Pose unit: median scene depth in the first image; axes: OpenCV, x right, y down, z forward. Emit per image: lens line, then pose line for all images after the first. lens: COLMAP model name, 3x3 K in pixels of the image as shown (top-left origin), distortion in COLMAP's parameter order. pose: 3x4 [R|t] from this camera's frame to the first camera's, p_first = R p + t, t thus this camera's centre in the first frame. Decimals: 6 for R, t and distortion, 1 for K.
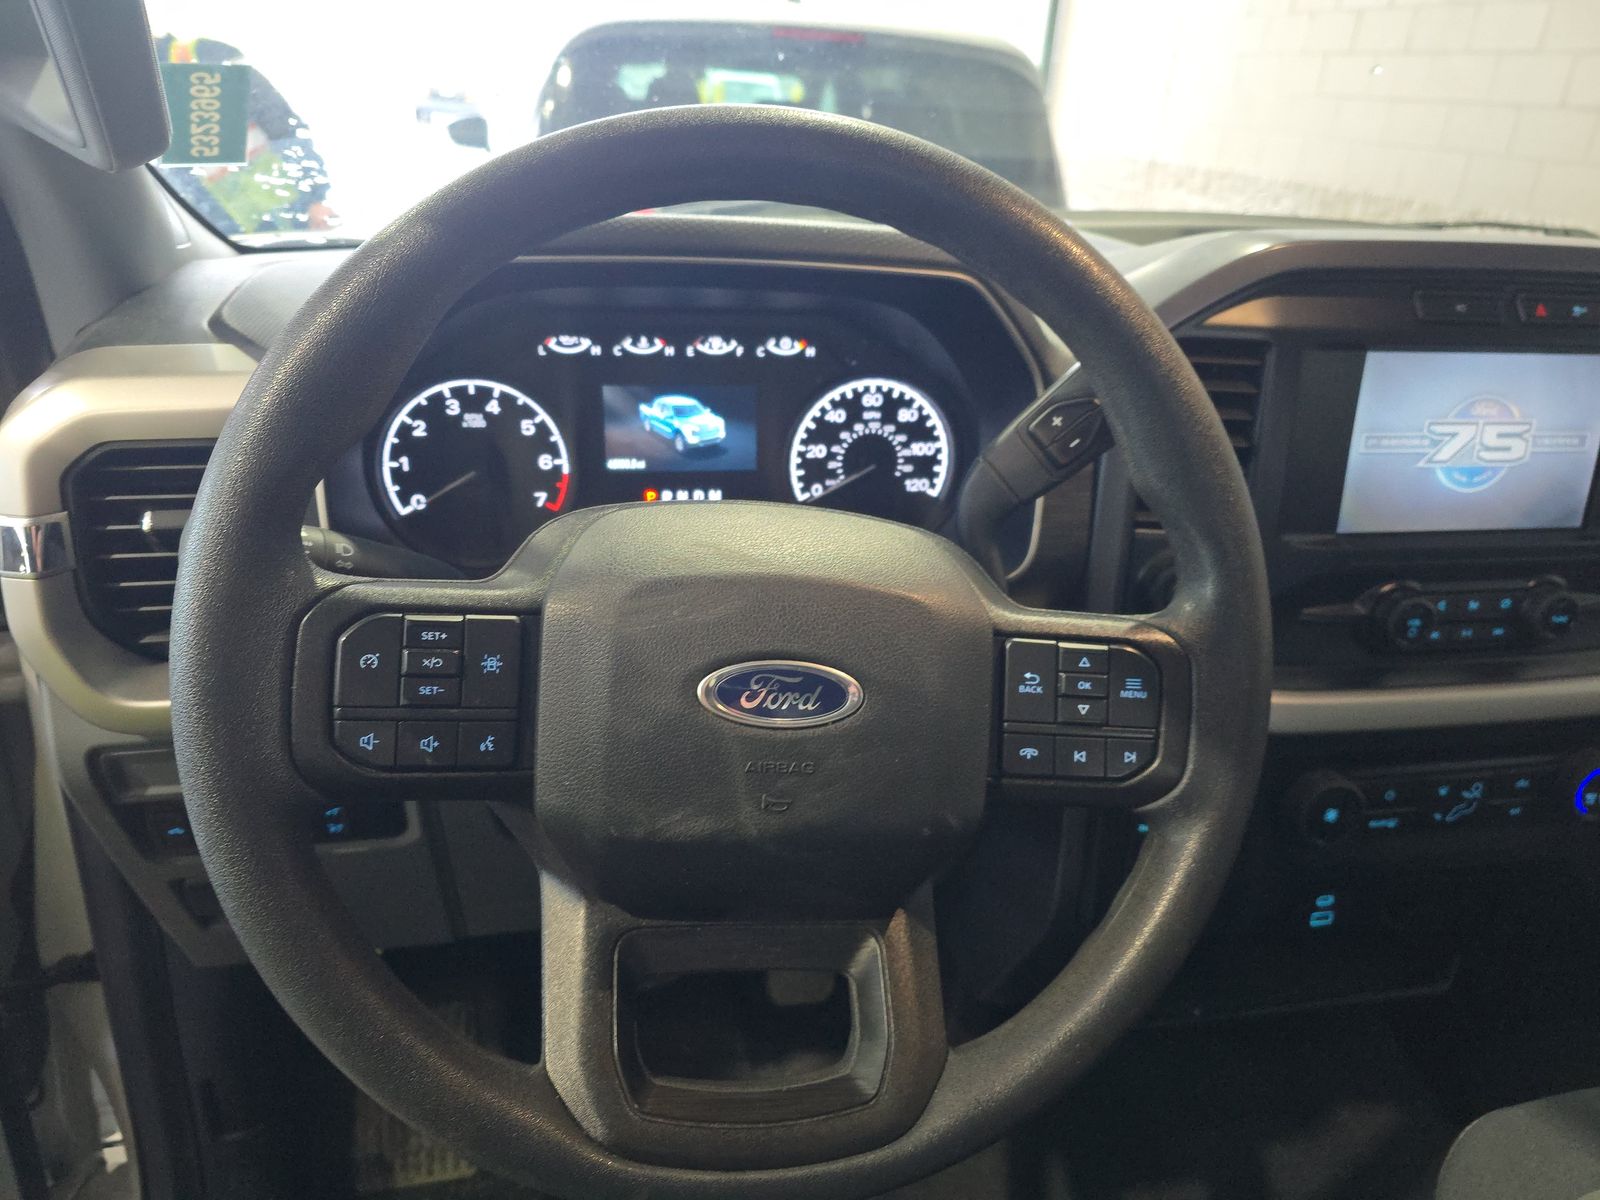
lens RADIAL K [[1083.1, 0, 797.6], [0, 1083.1, 581.1], [0, 0, 1]] dist [0.049127, -0.047805]
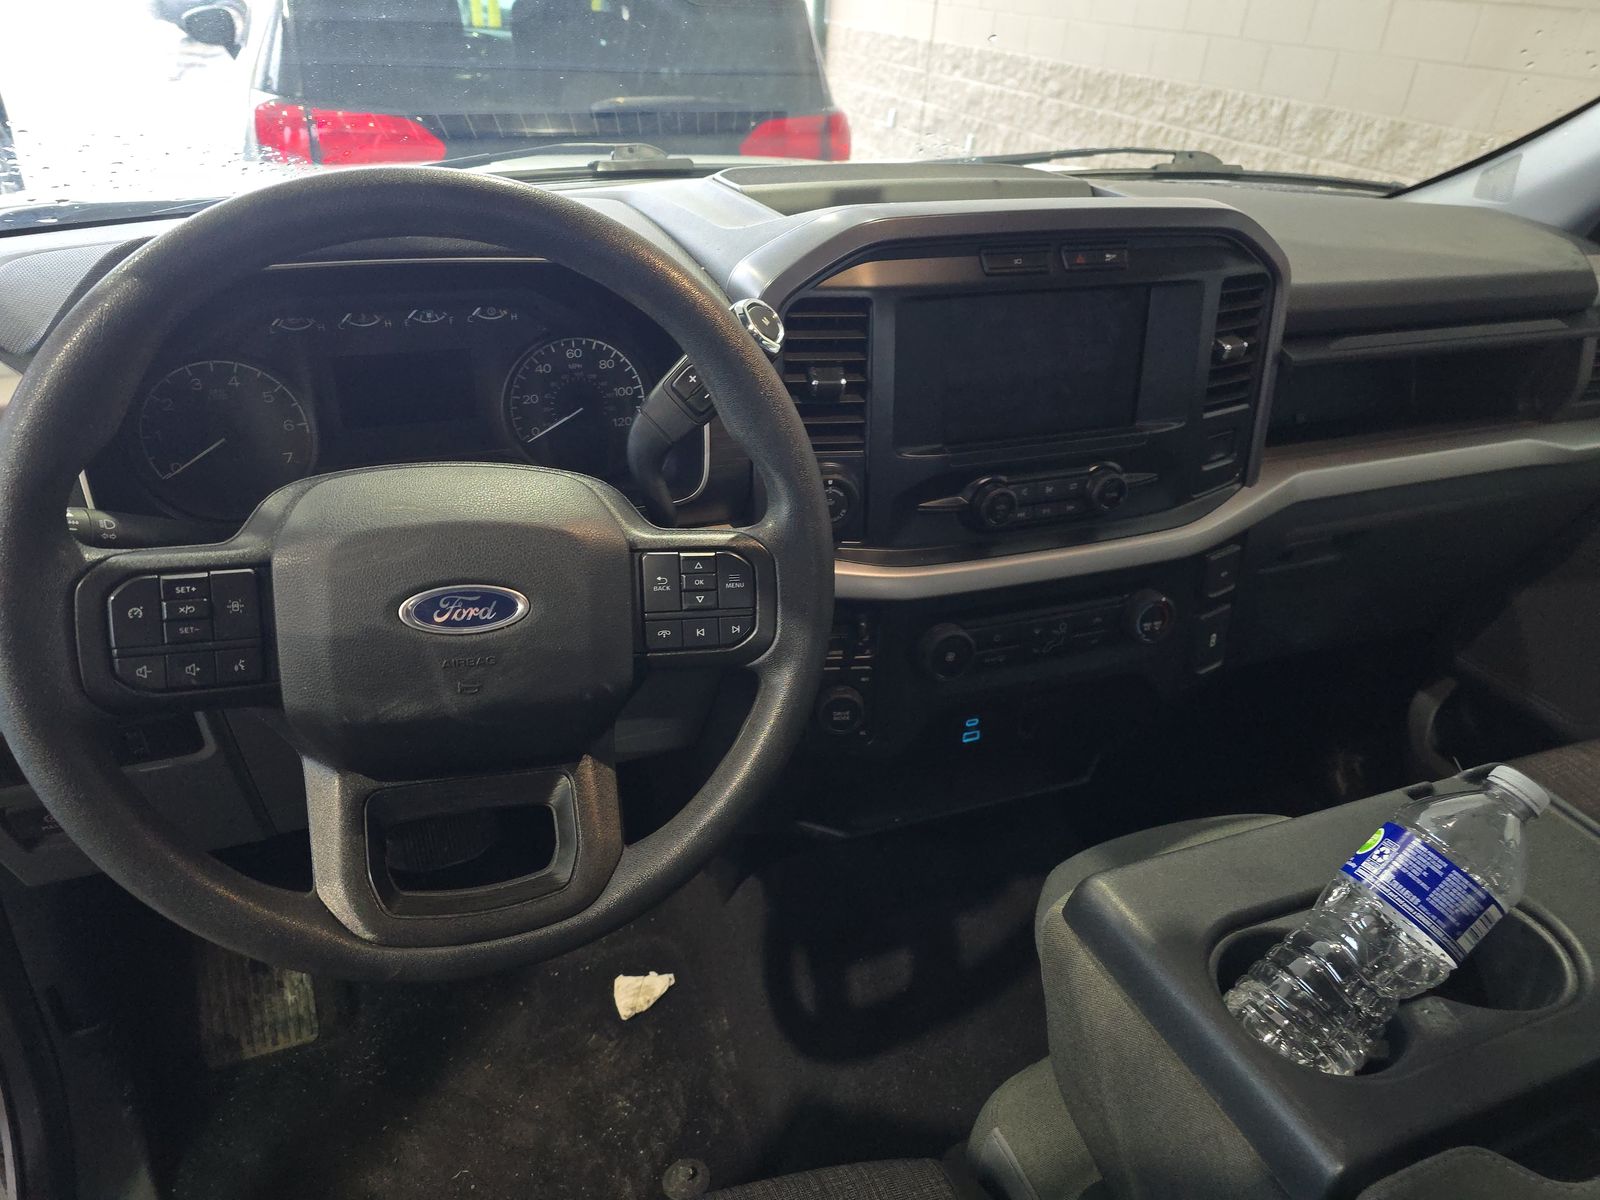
lens RADIAL K [[1083.1, 0, 797.6], [0, 1083.1, 581.1], [0, 0, 1]] dist [0.049127, -0.047805]
pose [[0.985973, -0.085898, 0.143105, 0.129915], [0.071188, 0.991929, 0.104922, -0.028725], [-0.150962, -0.093263, 0.984130, -0.262351]]
